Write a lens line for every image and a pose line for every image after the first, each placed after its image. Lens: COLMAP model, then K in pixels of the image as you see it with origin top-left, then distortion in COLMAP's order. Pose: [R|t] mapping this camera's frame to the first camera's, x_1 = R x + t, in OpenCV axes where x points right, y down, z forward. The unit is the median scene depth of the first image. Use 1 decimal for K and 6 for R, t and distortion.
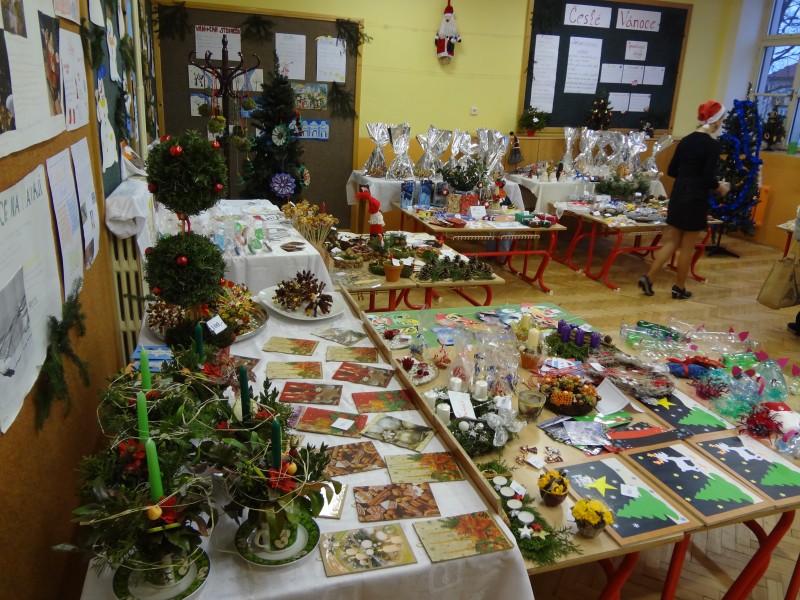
lens RADIAL K [[610.5, 0, 398.0], [0, 610.5, 302.4], [0, 0, 1]] dist [-0.041190, -0.005234]
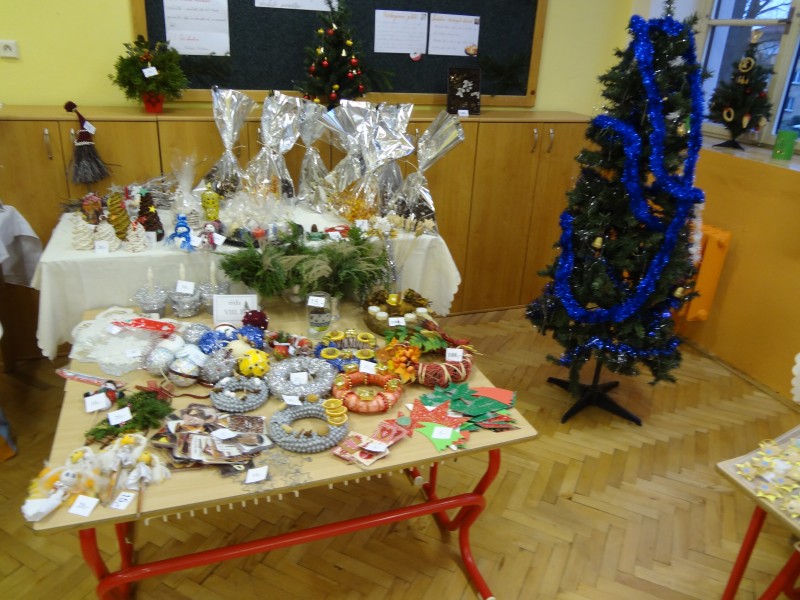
lens RADIAL K [[610.5, 0, 401.1], [0, 610.5, 297.7], [0, 0, 1]] dist [-0.041190, -0.005234]
pose [[0.999436, 0.006488, 0.032948, 0.385507], [-0.008540, 0.998006, 0.062534, -0.180146], [-0.032476, -0.062780, 0.997499, 0.594950]]
